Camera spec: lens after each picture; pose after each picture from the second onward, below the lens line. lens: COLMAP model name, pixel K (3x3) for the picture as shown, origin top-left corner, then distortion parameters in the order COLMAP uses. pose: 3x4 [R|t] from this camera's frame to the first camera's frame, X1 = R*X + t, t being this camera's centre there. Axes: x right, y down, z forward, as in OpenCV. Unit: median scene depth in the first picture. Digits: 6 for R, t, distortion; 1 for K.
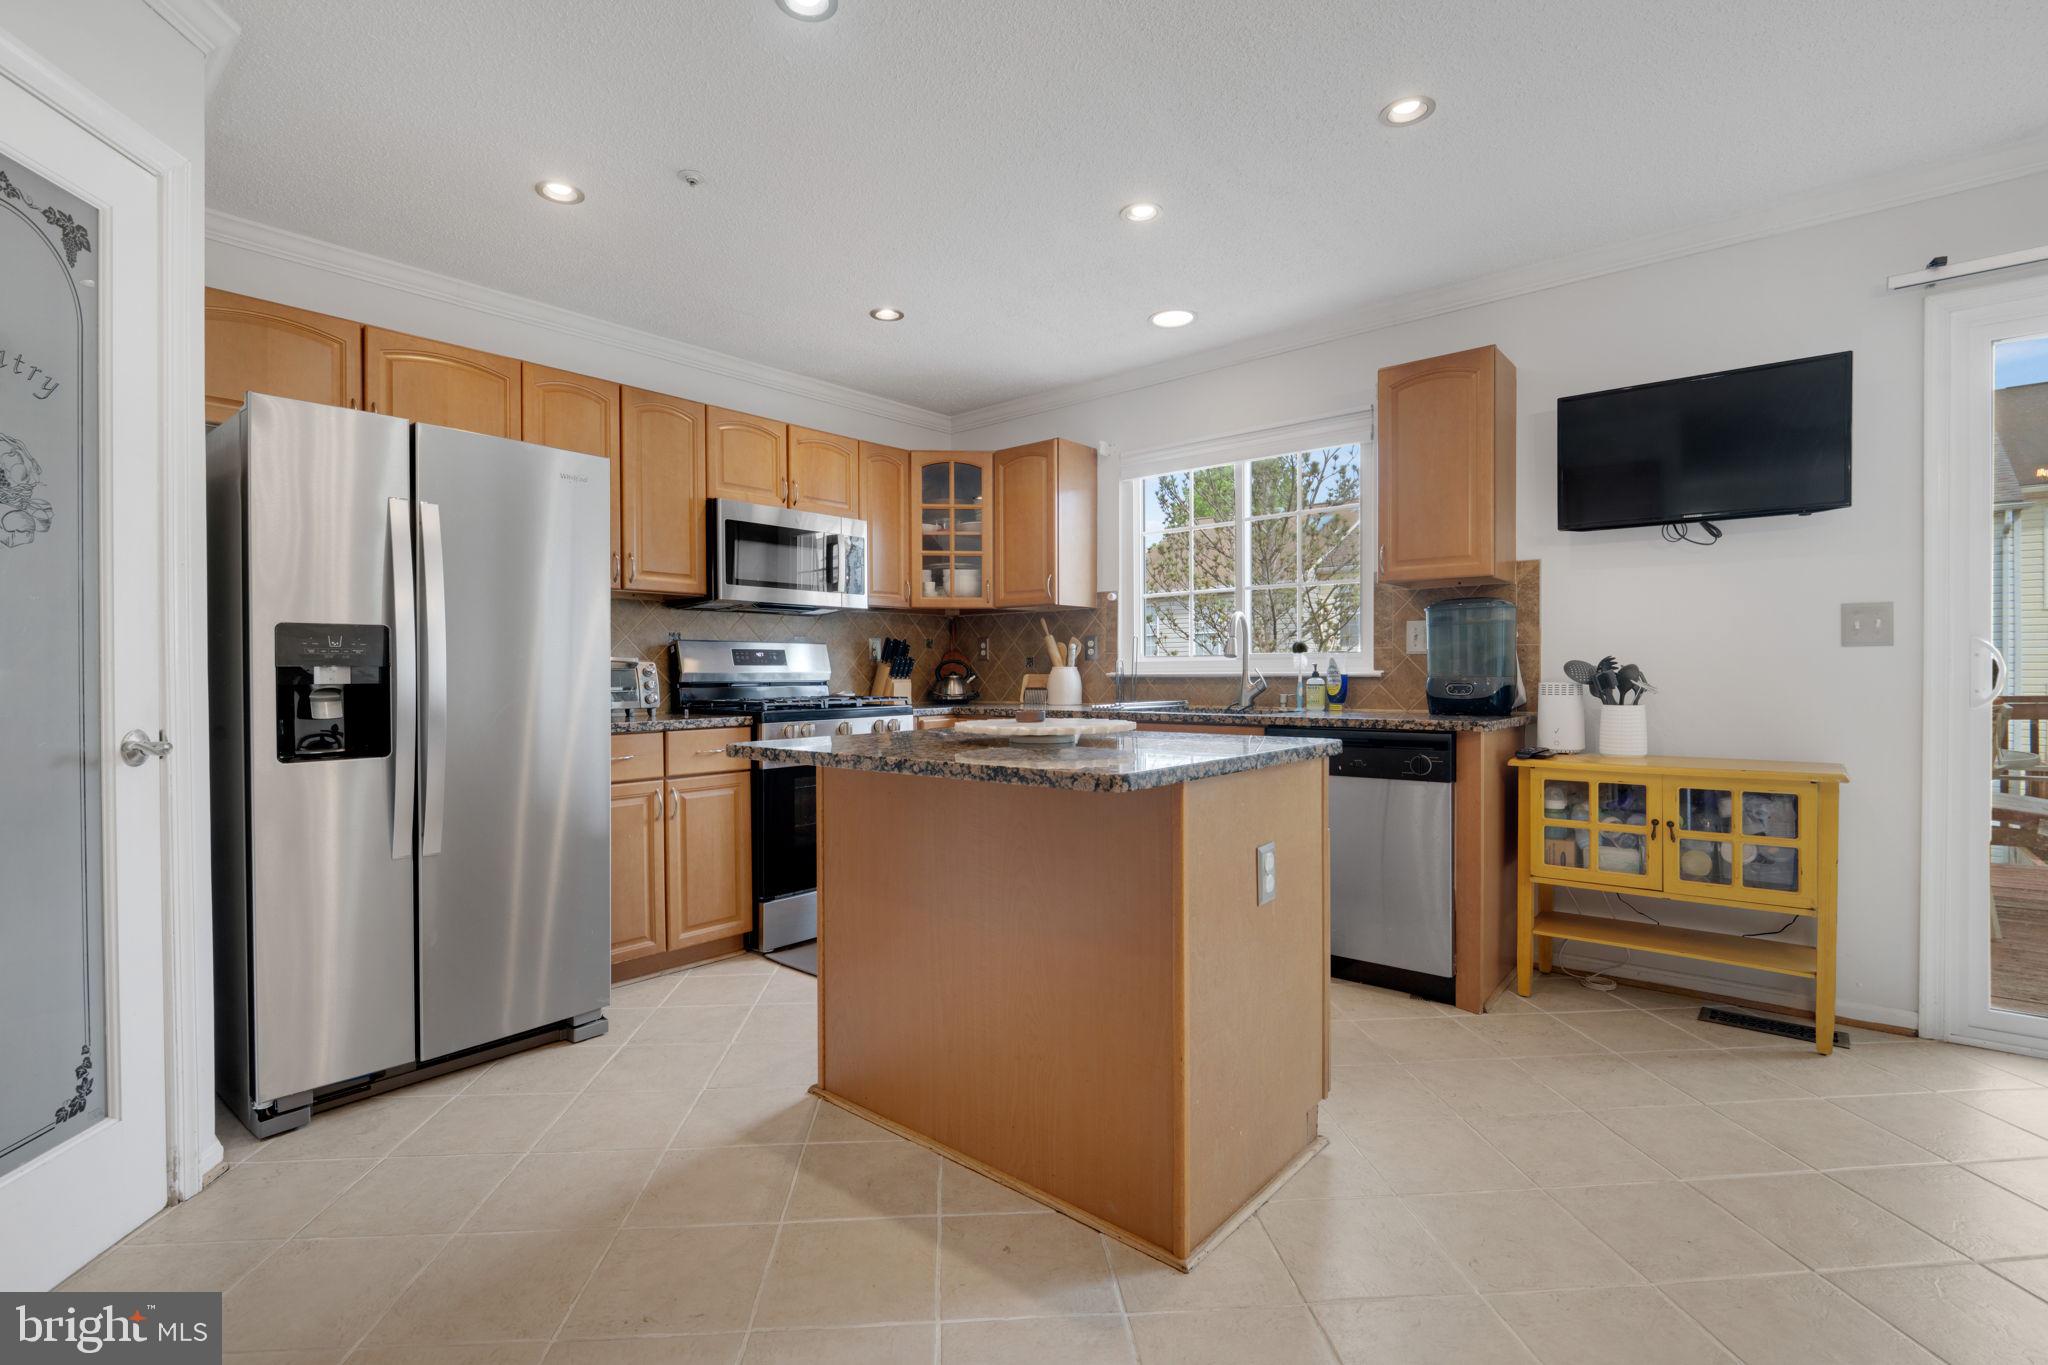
lens RADIAL K [[968.9, 0, 984.4], [0, 968.9, 679.7], [0, 0, 1]] dist [0.000672, -0.004878]
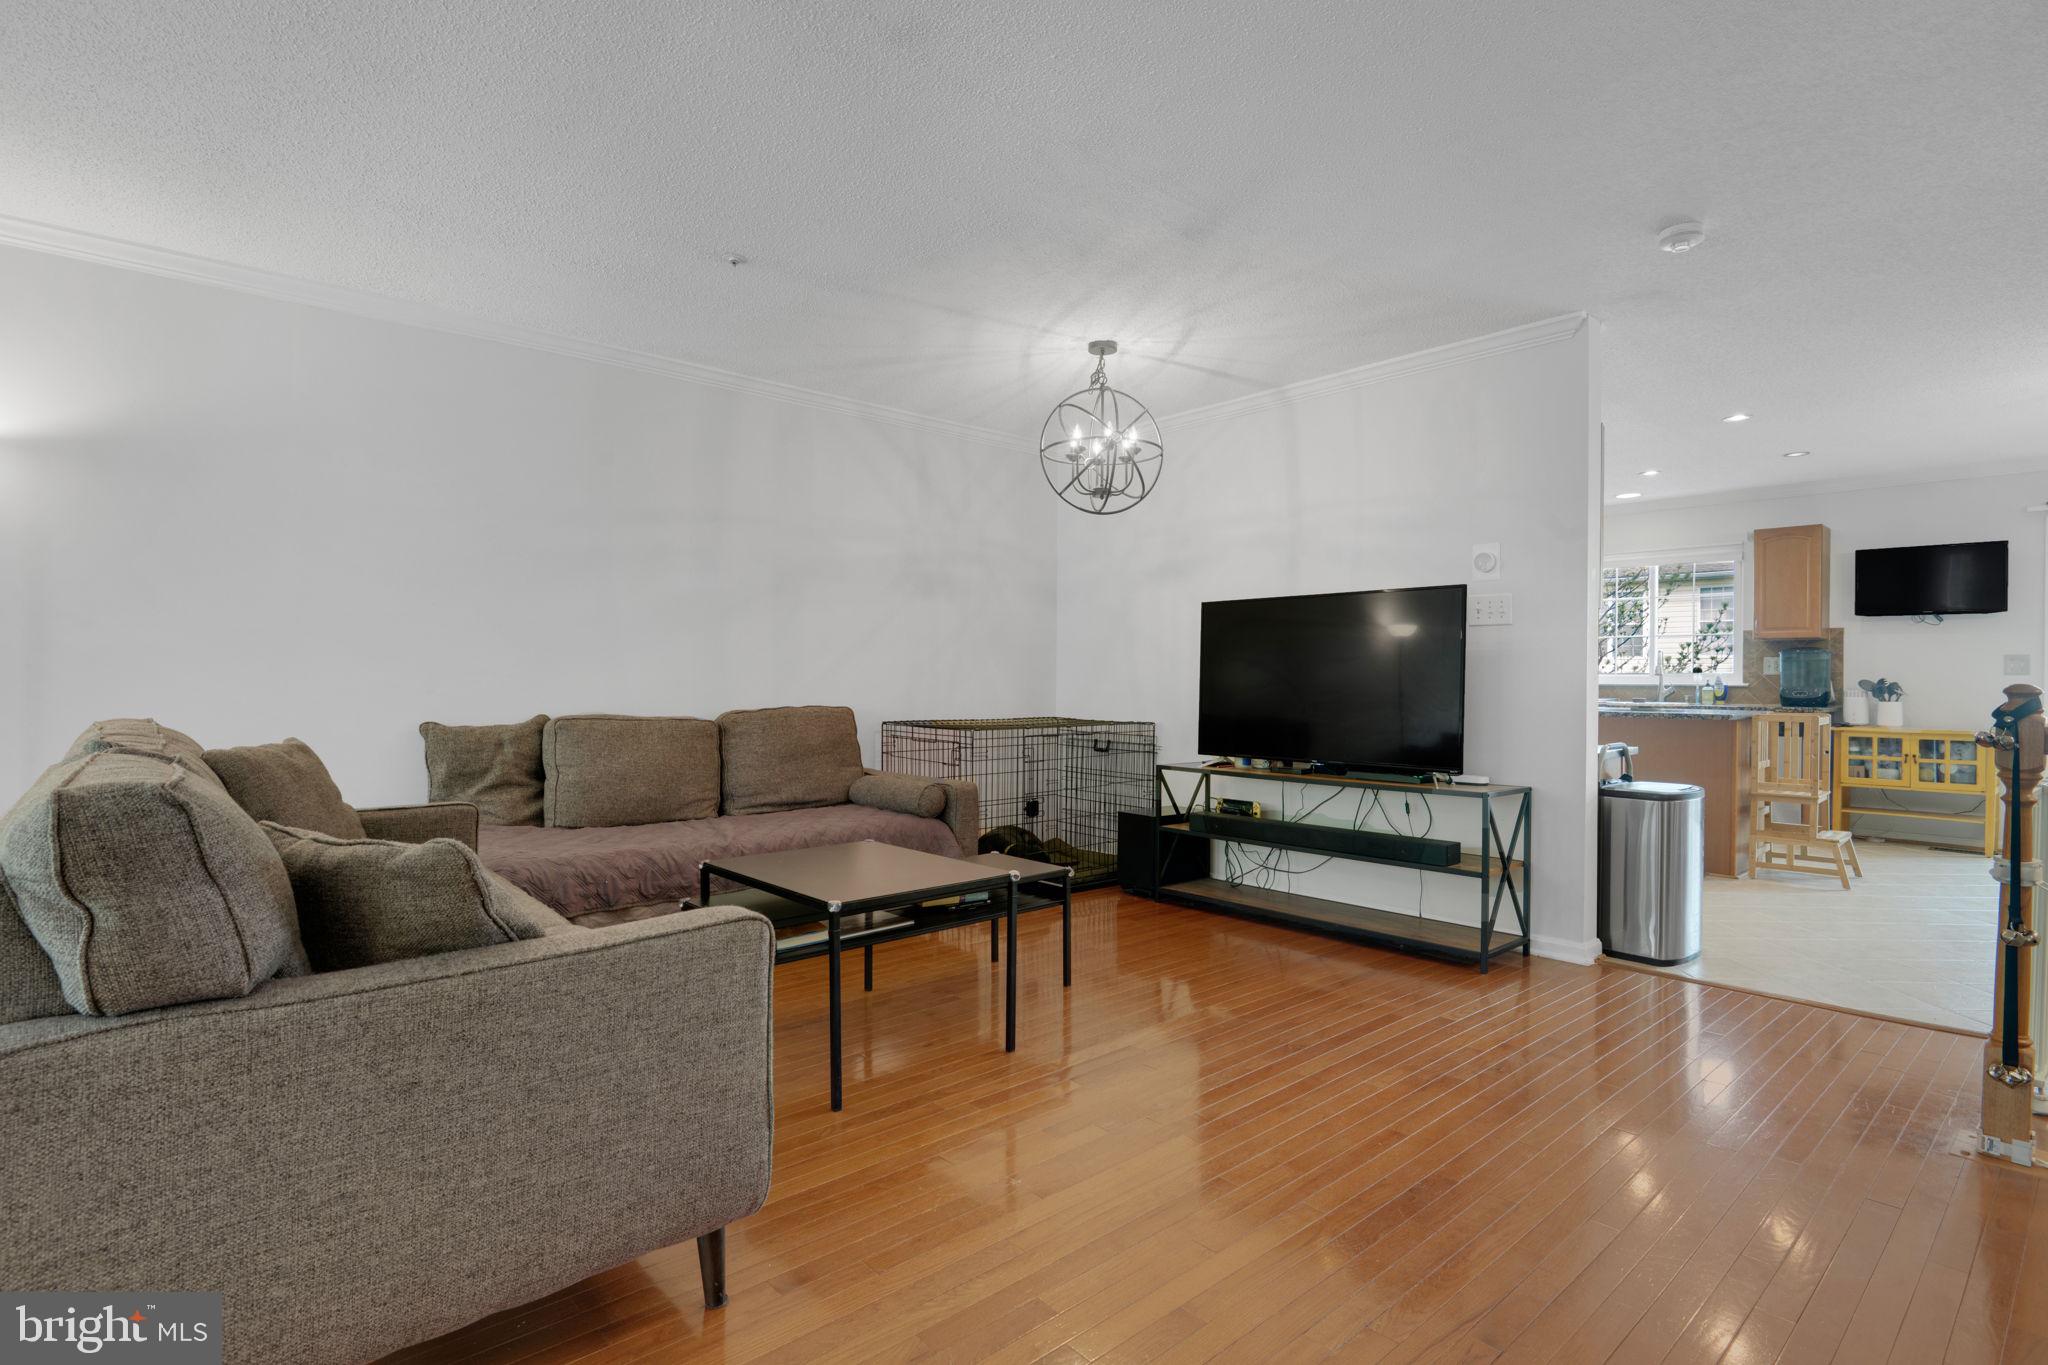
lens RADIAL K [[988.1, 0, 1013.8], [0, 988.1, 678.6], [0, 0, 1]] dist [0.004451, -0.006142]
pose [[0.990755, 0.013614, -0.134978, -0.846706], [-0.014661, 0.999870, -0.006769, 0.017137], [0.134868, 0.008685, 0.990825, -1.248435]]
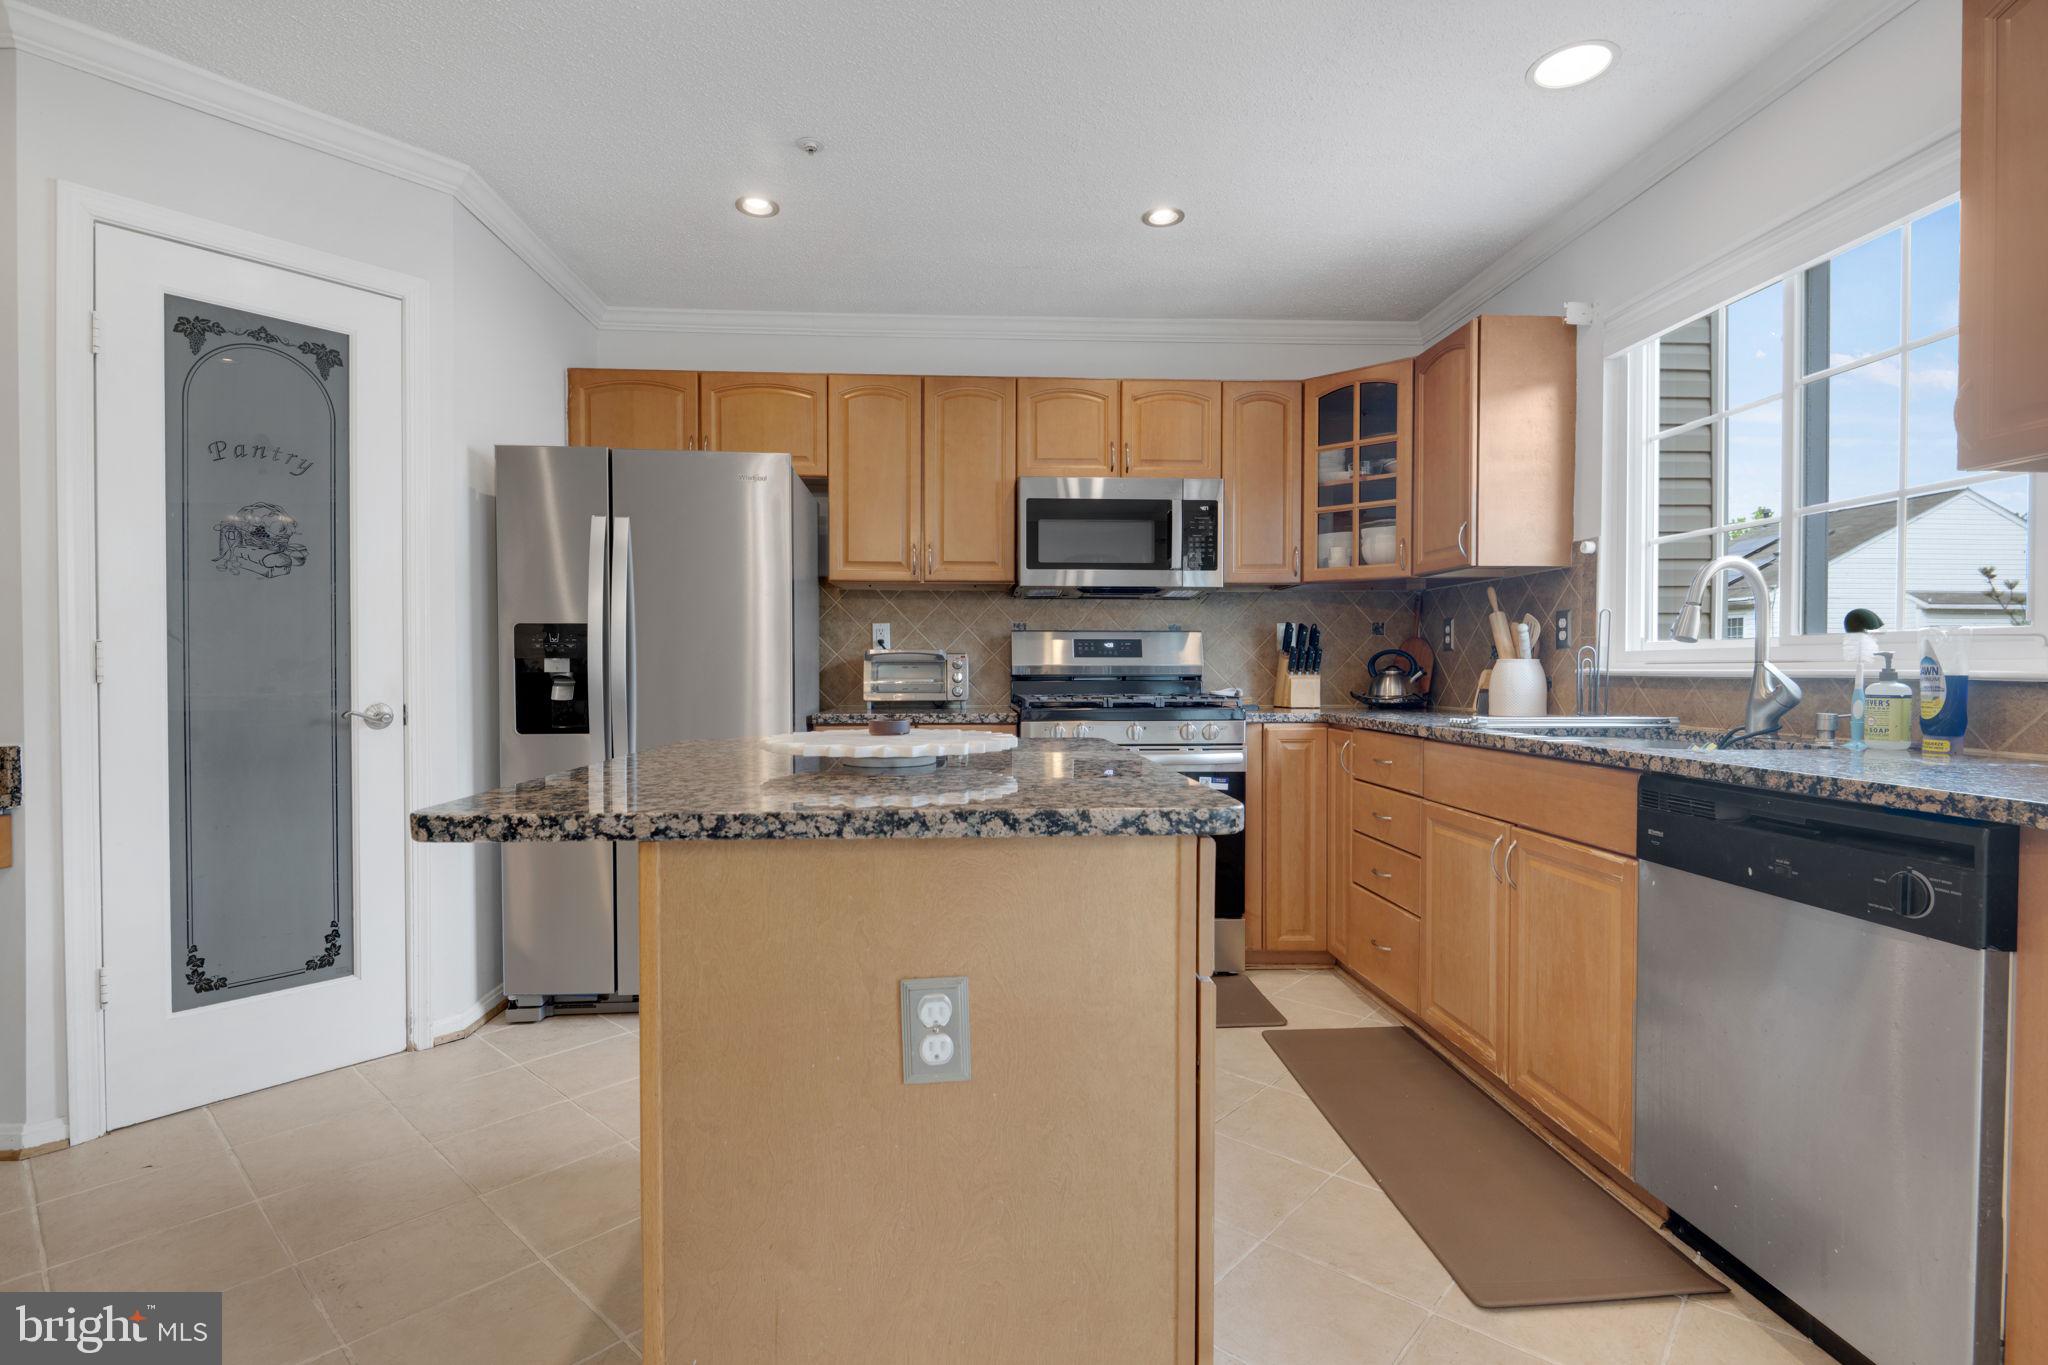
lens RADIAL K [[968.9, 0, 1006.2], [0, 968.9, 679.1], [0, 0, 1]] dist [0.000672, -0.004878]
pose [[0.694303, 0.015593, -0.719513, 0.443440], [-0.010470, 0.999878, 0.011566, -0.004870], [0.719606, -0.000497, 0.694382, 0.400078]]
